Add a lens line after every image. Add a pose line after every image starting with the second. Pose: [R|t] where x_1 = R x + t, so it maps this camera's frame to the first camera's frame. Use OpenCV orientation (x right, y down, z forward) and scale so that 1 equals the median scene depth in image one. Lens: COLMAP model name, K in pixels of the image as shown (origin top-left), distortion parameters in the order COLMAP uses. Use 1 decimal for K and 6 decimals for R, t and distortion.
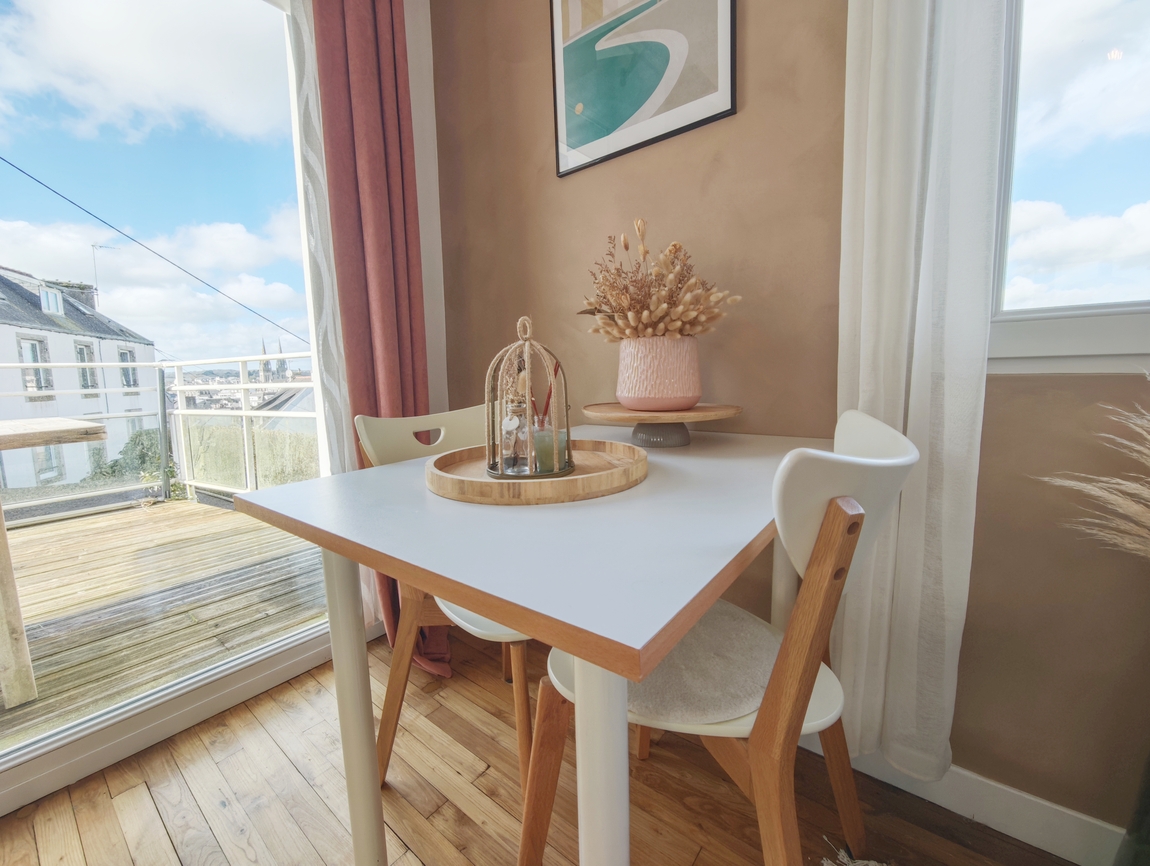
lens RADIAL K [[482.1, 0, 580.0], [0, 482.1, 428.9], [0, 0, 1]] dist [-0.010527, 0.000194]
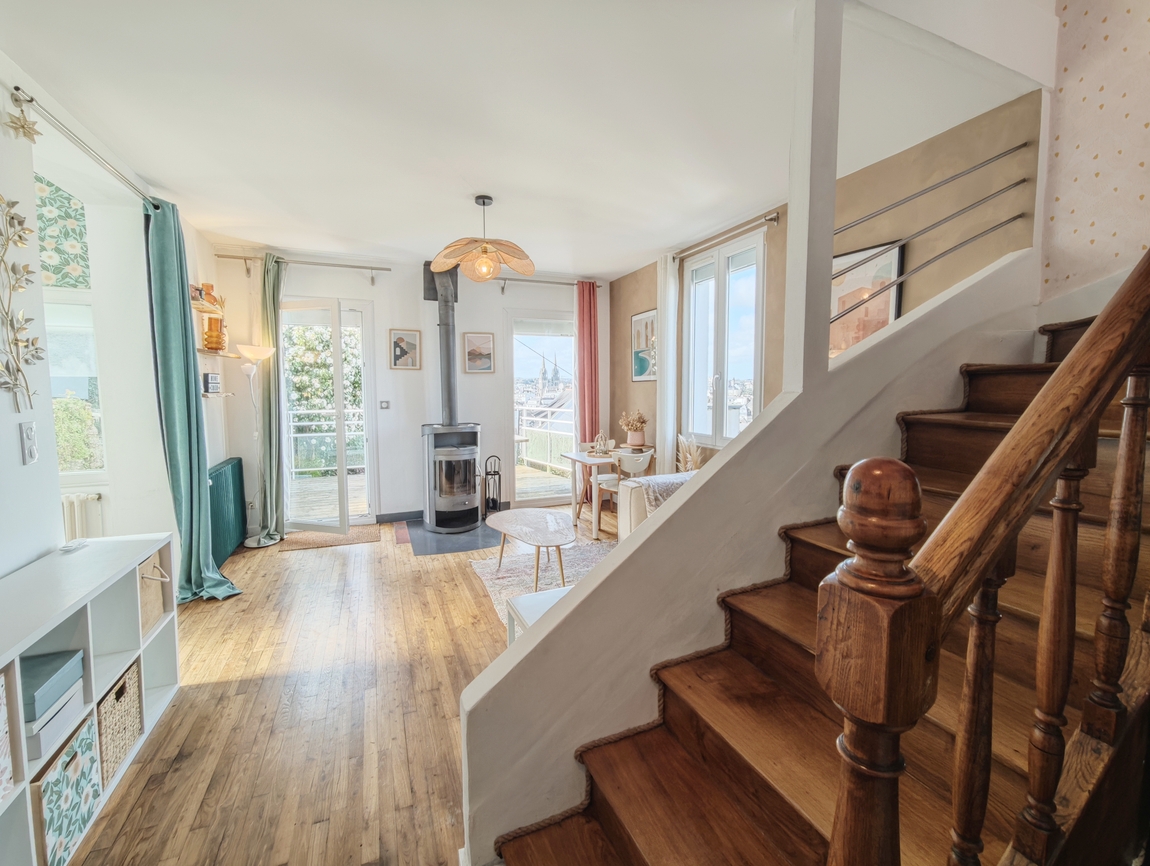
lens RADIAL K [[482.1, 0, 576.8], [0, 482.1, 426.2], [0, 0, 1]] dist [-0.010527, 0.000194]
pose [[0.873537, 0.057491, -0.483350, 1.618478], [-0.070810, 0.997446, -0.009333, -0.118872], [0.481579, 0.042379, 0.875377, -2.868109]]
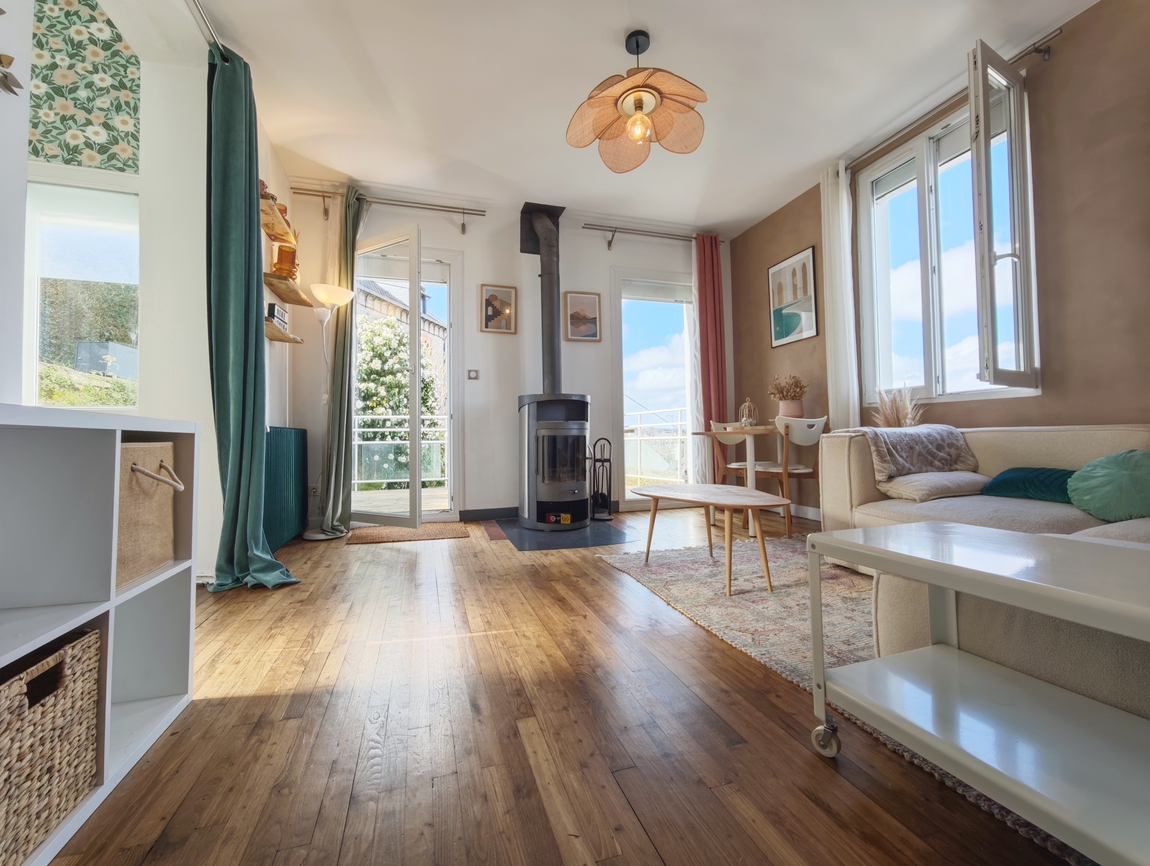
lens RADIAL K [[482.1, 0, 573.9], [0, 482.1, 427.1], [0, 0, 1]] dist [-0.010527, 0.000194]
pose [[0.824254, -0.005601, -0.566192, 0.729060], [-0.068133, 0.991704, -0.108997, 0.438654], [0.562106, 0.128417, 0.817035, -2.411112]]
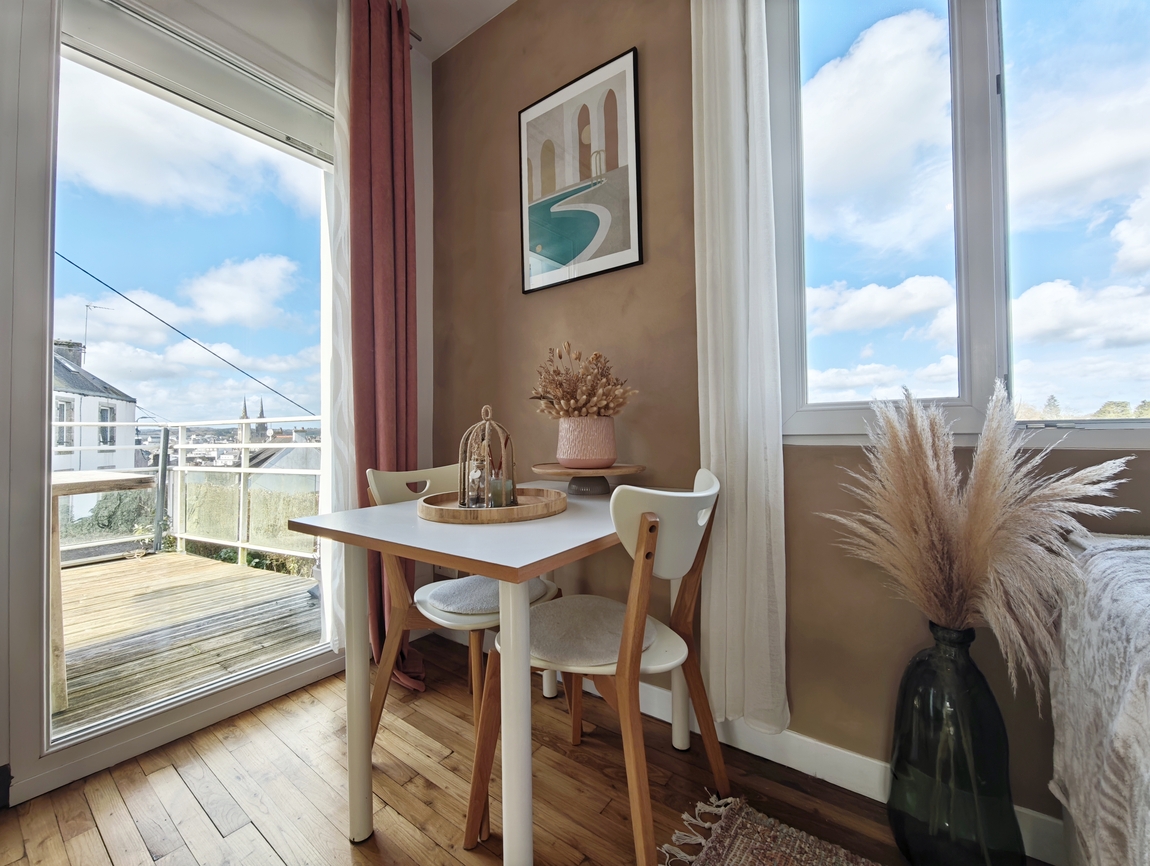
lens RADIAL K [[482.1, 0, 577.8], [0, 482.1, 431.1], [0, 0, 1]] dist [-0.010527, 0.000194]
pose [[0.999478, 0.013204, 0.029497, 0.080687], [-0.009401, 0.992045, -0.125533, 0.025188], [-0.030920, 0.125190, 0.991651, -0.327560]]
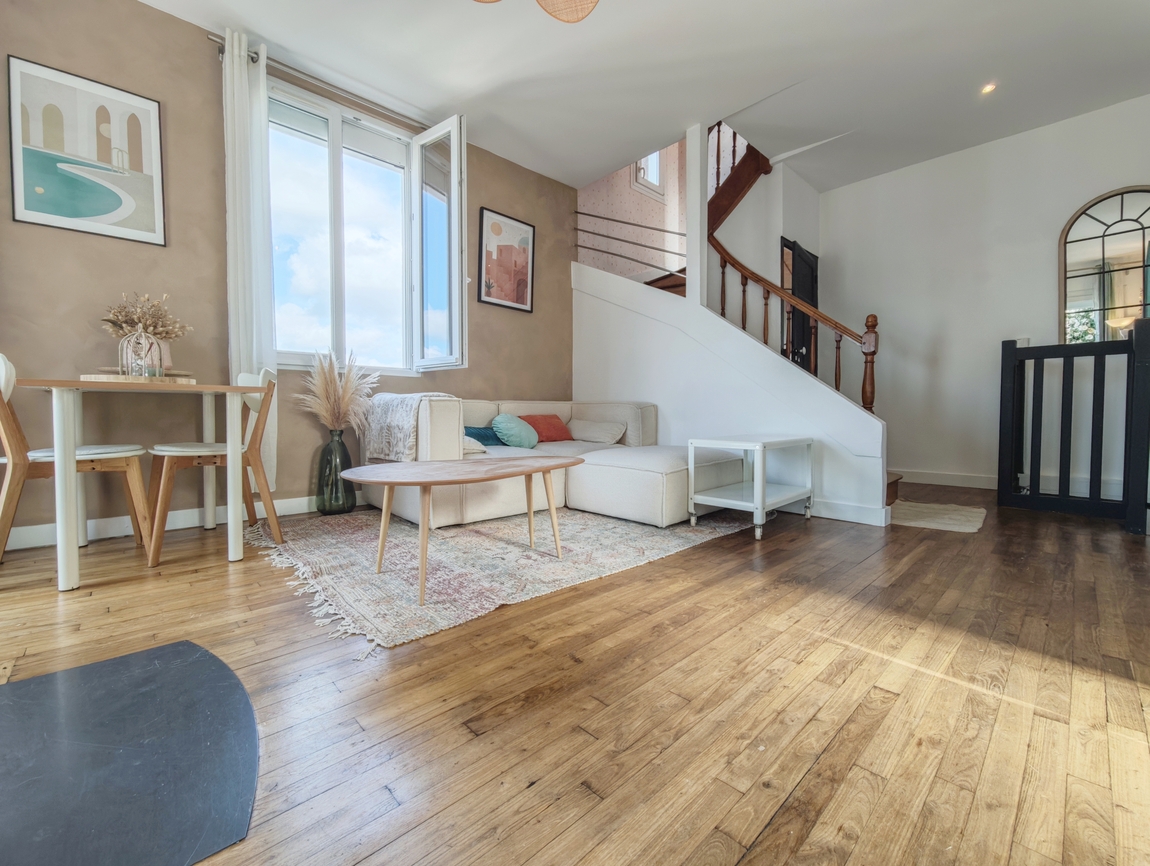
lens RADIAL K [[482.1, 0, 570.6], [0, 482.1, 427.5], [0, 0, 1]] dist [-0.010527, 0.000194]
pose [[0.152438, -0.001984, 0.988311, -1.408025], [0.114494, 0.993300, -0.015666, 0.391676], [-0.981659, 0.115544, 0.151643, -0.986273]]
